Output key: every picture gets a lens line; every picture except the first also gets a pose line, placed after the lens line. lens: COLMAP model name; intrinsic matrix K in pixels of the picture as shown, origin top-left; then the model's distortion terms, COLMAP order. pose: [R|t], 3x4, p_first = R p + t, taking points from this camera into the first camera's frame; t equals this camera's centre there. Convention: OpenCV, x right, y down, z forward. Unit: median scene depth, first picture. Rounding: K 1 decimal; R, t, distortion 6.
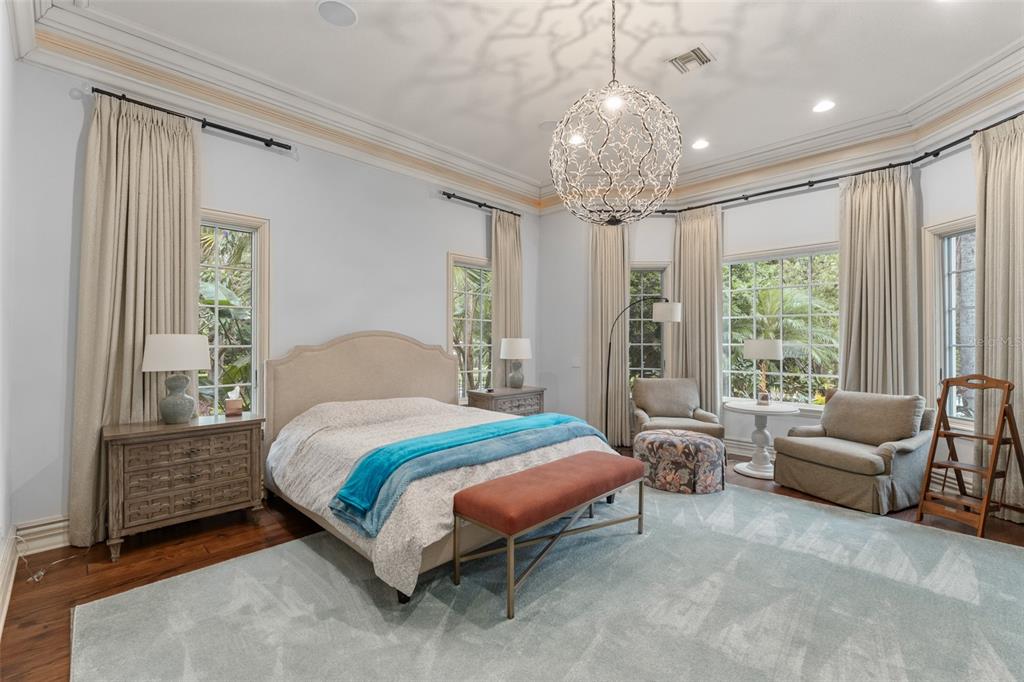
lens RADIAL K [[438.3, 0, 506.7], [0, 438.3, 339.2], [0, 0, 1]] dist [-0.000053, -0.000004]
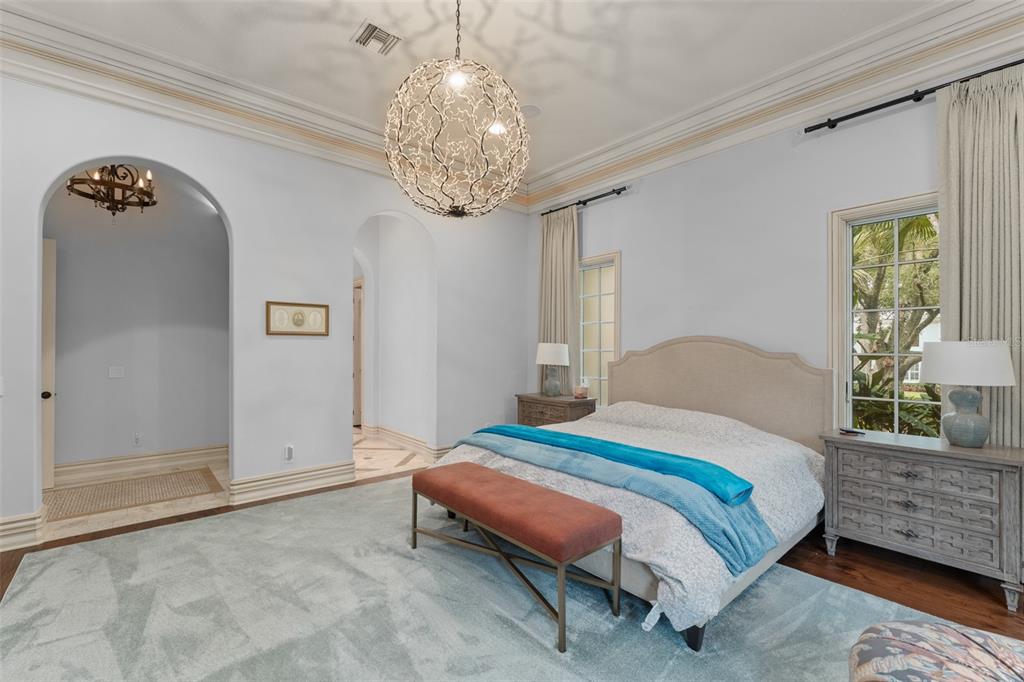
lens RADIAL K [[438.3, 0, 507.6], [0, 438.3, 345.2], [0, 0, 1]] dist [-0.000053, -0.000004]
pose [[-0.074695, -0.006761, -0.997183, 0.756197], [-0.000465, 0.999977, -0.006745, 0.007747], [0.997206, -0.000040, -0.074697, 0.781730]]
